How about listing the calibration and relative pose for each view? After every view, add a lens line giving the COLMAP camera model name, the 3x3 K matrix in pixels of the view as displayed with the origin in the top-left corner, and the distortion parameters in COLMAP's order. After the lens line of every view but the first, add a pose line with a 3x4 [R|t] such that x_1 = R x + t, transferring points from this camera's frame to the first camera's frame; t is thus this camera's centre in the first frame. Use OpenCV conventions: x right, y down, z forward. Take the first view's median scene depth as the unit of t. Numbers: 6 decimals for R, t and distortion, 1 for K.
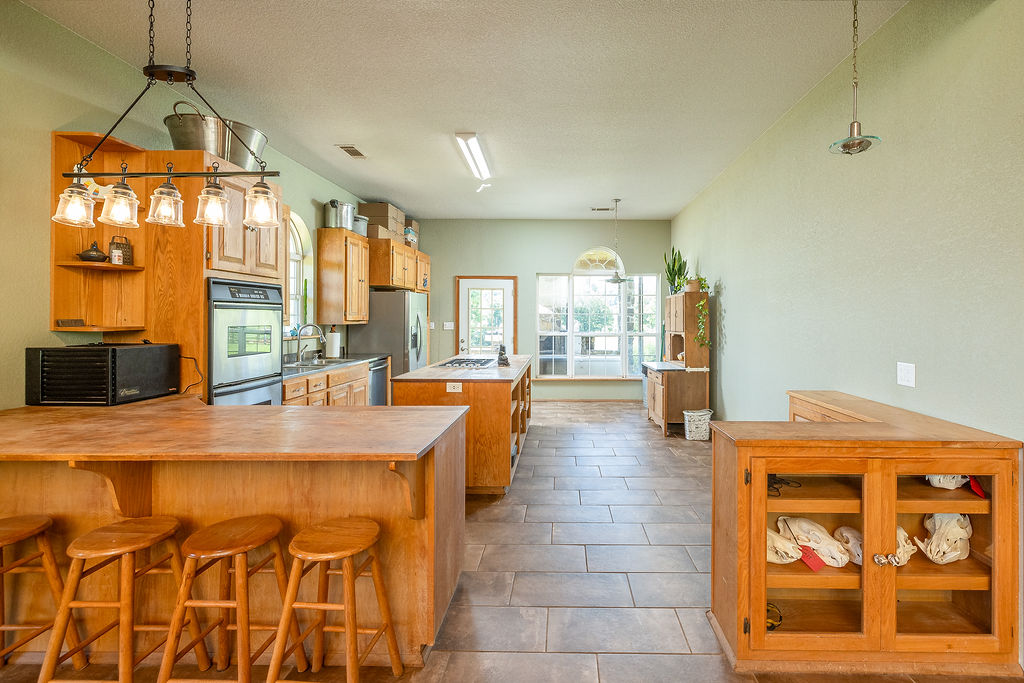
lens RADIAL K [[469.4, 0, 509.3], [0, 469.4, 315.5], [0, 0, 1]] dist [0.001260, 0.000383]
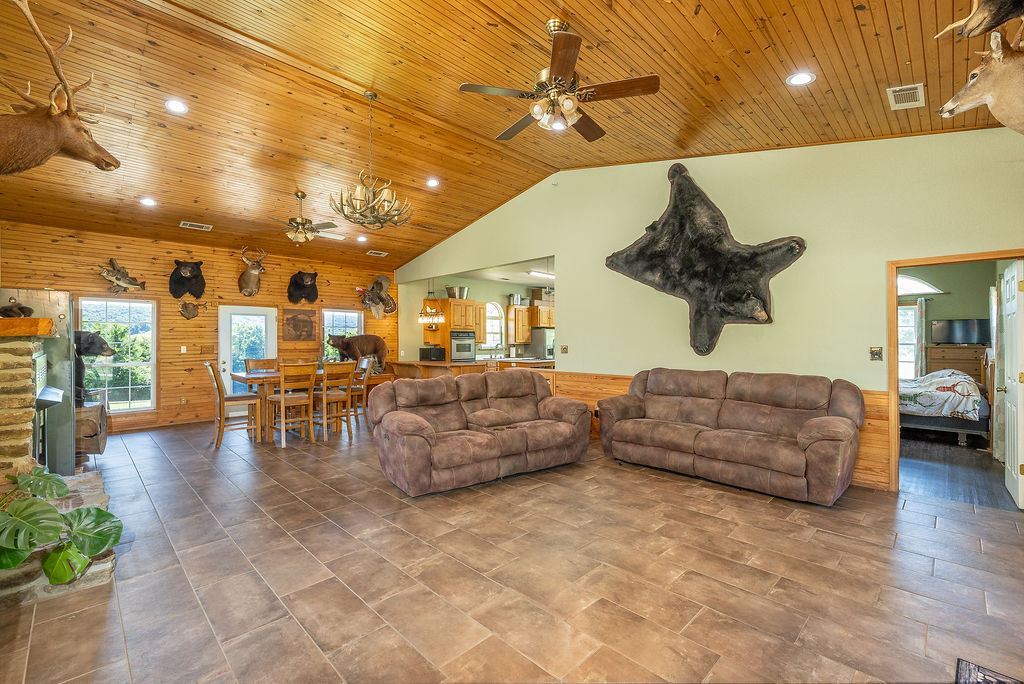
lens RADIAL K [[440.3, 0, 507.3], [0, 440.3, 341.4], [0, 0, 1]] dist [0.001135, 0.000261]
pose [[0.775909, -0.004778, -0.630827, 1.111996], [0.007986, 0.999966, 0.002250, 0.000153], [0.630794, -0.006783, 0.775921, -0.847684]]
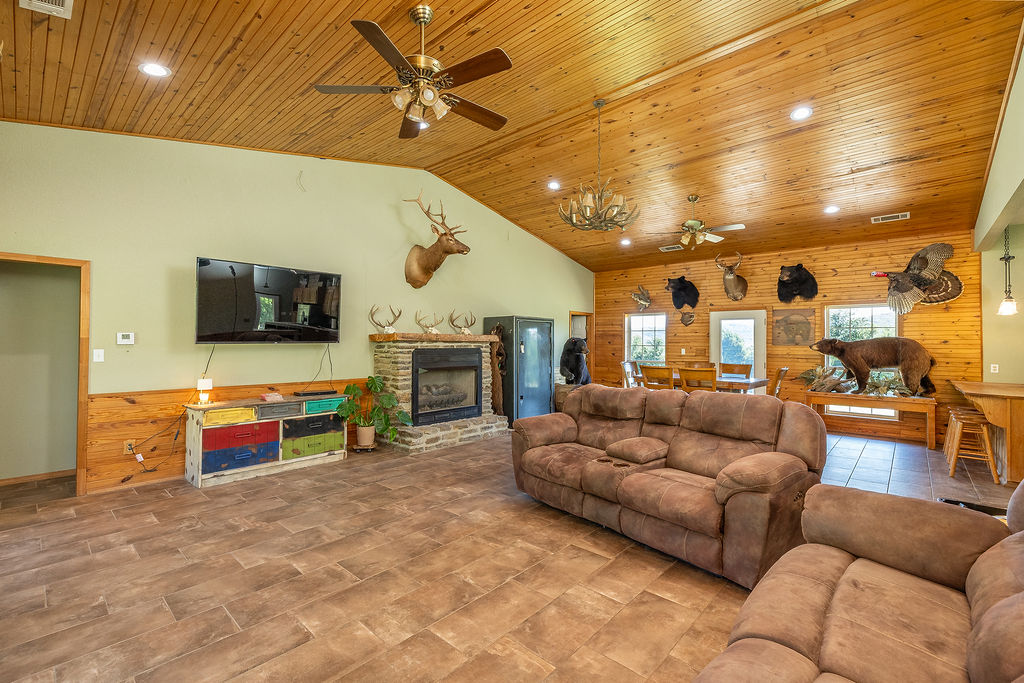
lens RADIAL K [[440.3, 0, 507.3], [0, 440.3, 340.9], [0, 0, 1]] dist [0.001135, 0.000261]
pose [[-0.585086, -0.012373, -0.810877, 1.174642], [-0.006125, 0.999923, -0.010838, 0.002316], [0.810948, -0.001375, -0.585117, 0.033190]]
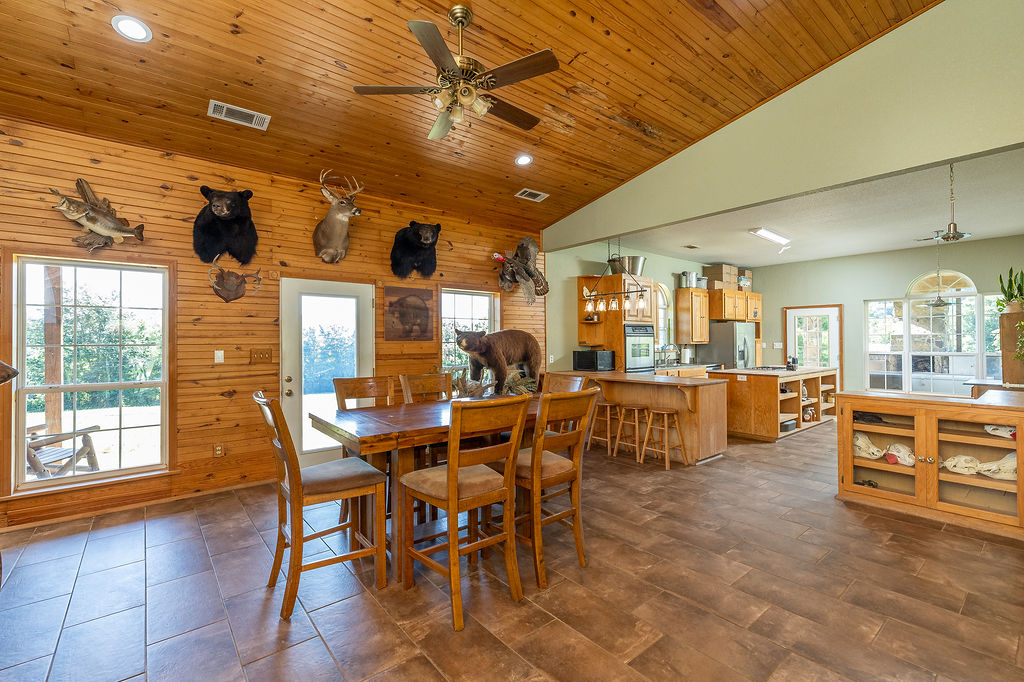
lens RADIAL K [[456.1, 0, 532.5], [0, 456.1, 337.3], [0, 0, 1]] dist [0.001237, 0.000195]
pose [[0.731799, -0.012201, -0.681412, 0.364087], [0.011386, 0.999919, -0.005676, -0.002111], [0.681426, -0.003605, 0.731878, -0.617852]]
